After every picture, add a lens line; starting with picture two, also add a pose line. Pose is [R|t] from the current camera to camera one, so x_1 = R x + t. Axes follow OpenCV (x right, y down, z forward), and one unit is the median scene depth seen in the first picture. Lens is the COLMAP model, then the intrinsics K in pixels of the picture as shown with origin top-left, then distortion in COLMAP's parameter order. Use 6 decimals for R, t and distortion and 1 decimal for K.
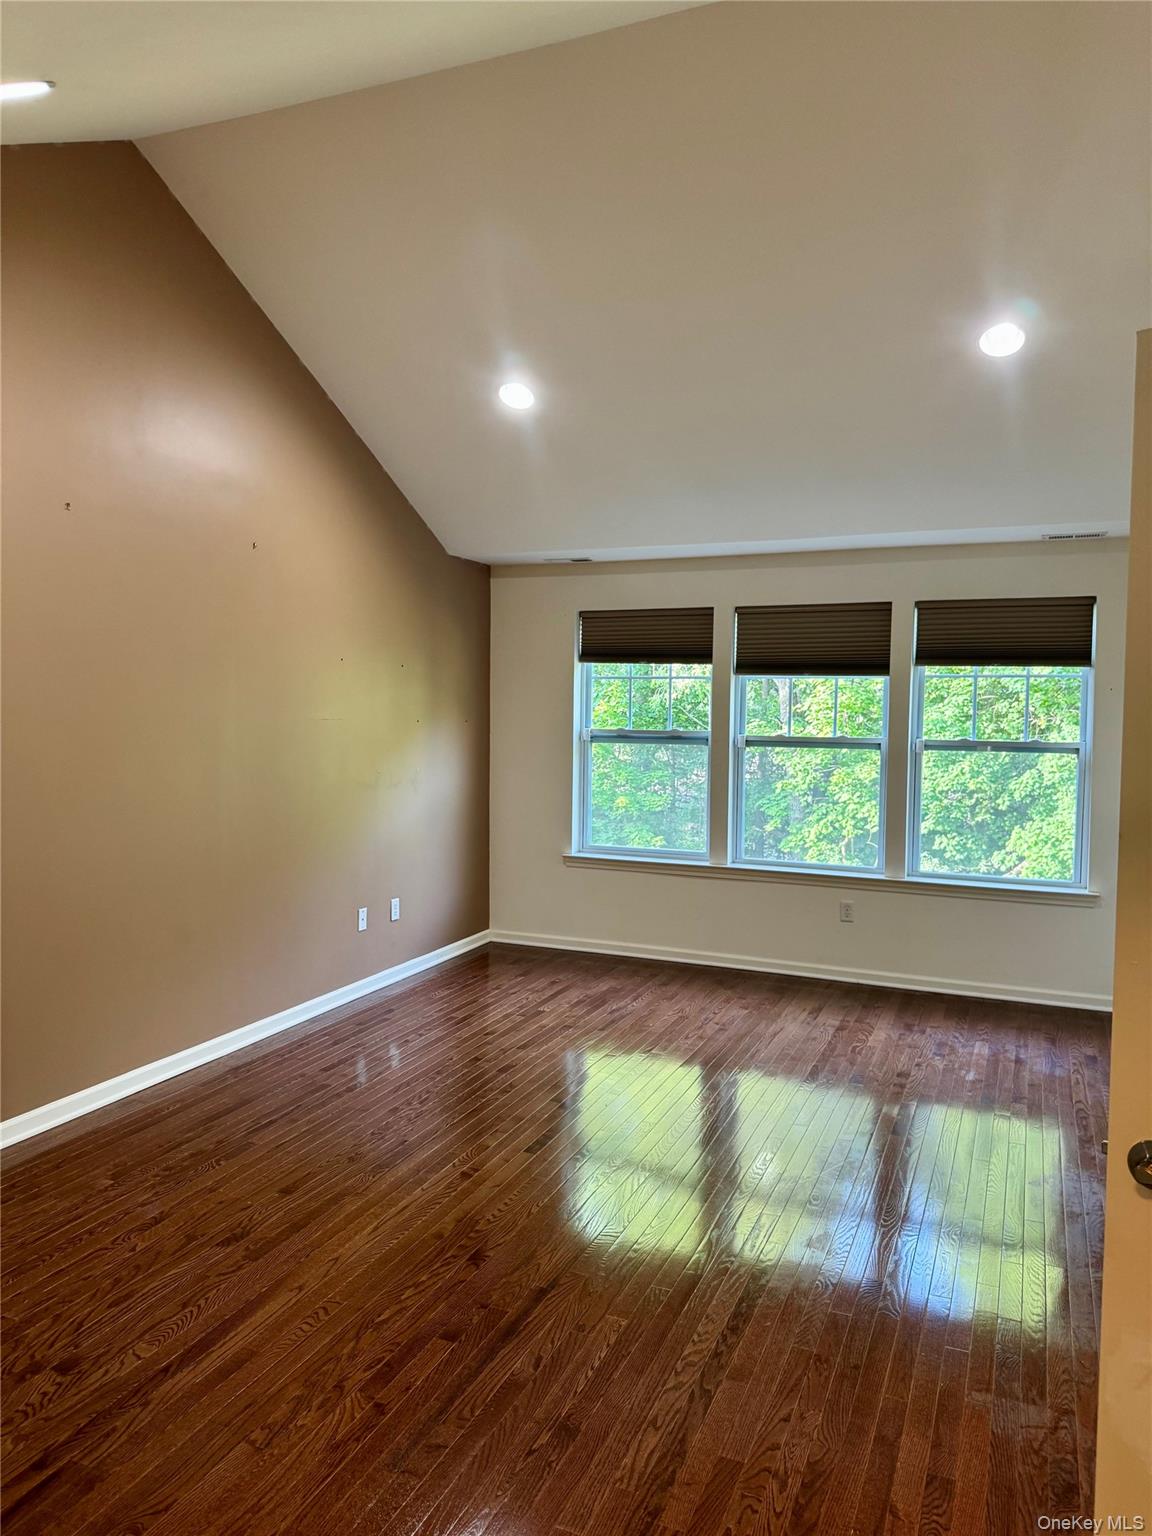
lens RADIAL K [[1079.5, 0, 576.0], [0, 1079.5, 768.0], [0, 0, 1]] dist [0.036666, -0.045863]
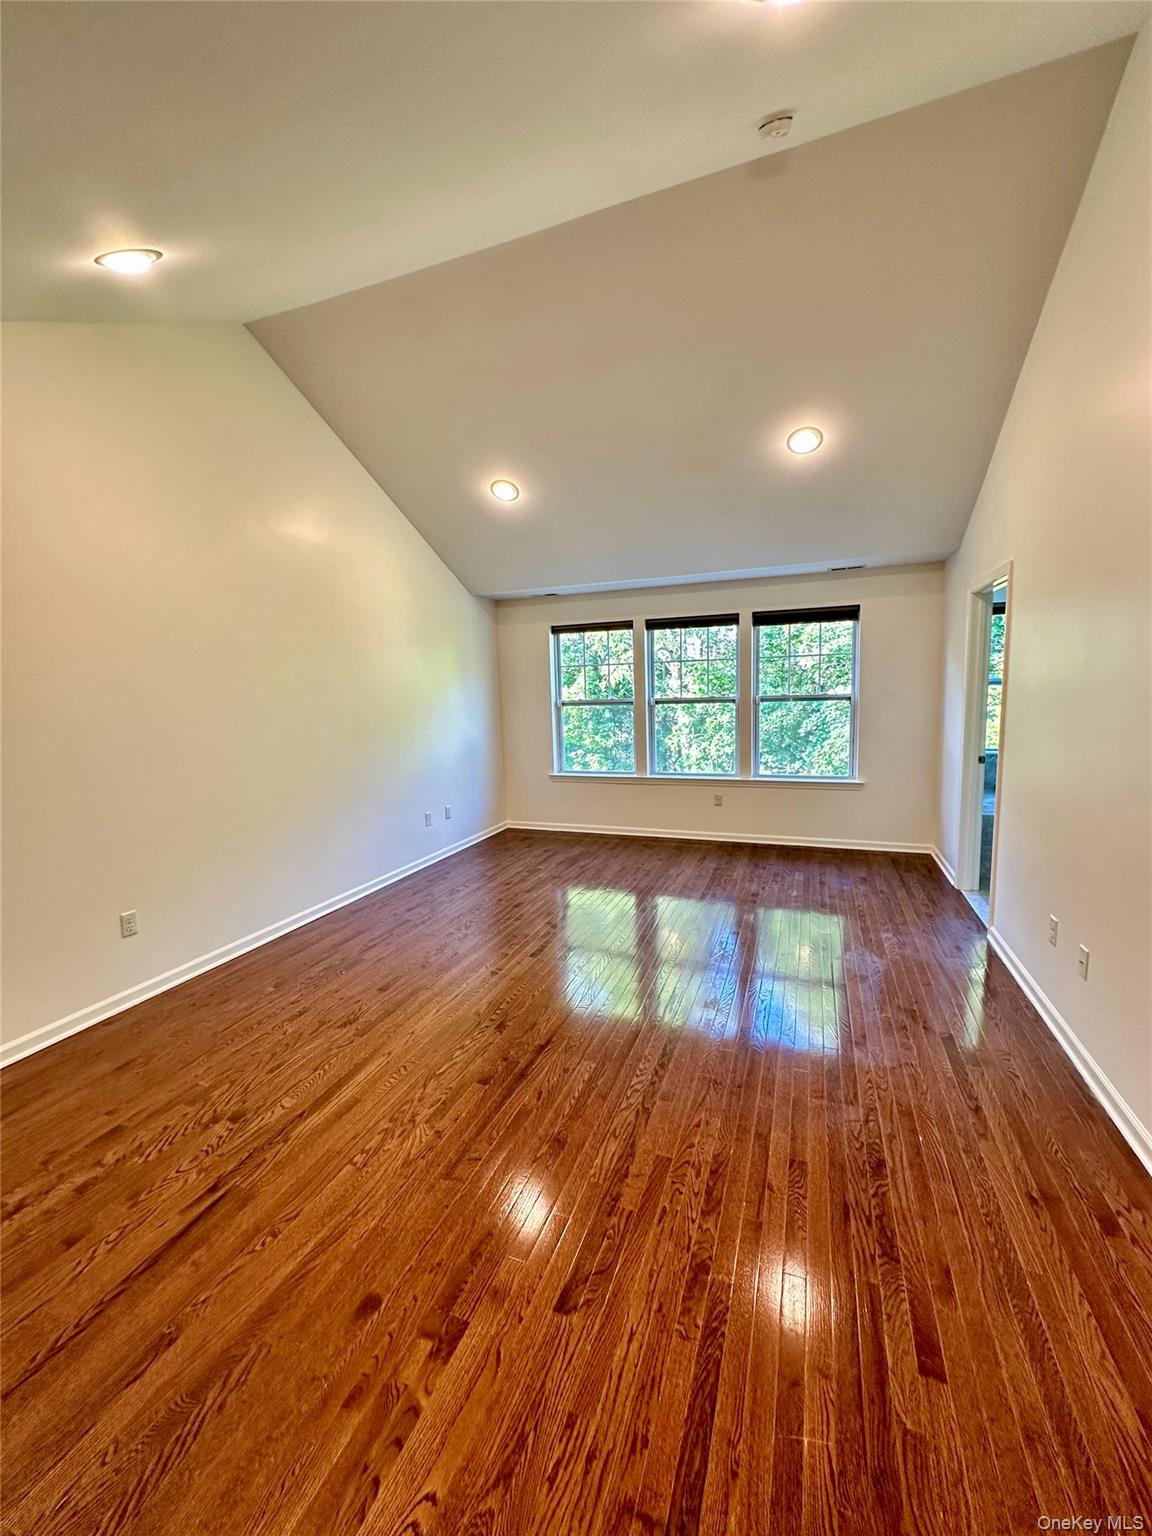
lens RADIAL K [[613.5, 0, 576.0], [0, 613.5, 768.0], [0, 0, 1]] dist [0.000846, 0.000280]
pose [[0.998663, -0.045166, 0.025163, 0.013481], [0.043240, 0.996434, 0.072451, 0.008331], [-0.028346, -0.071266, 0.997054, 0.115109]]
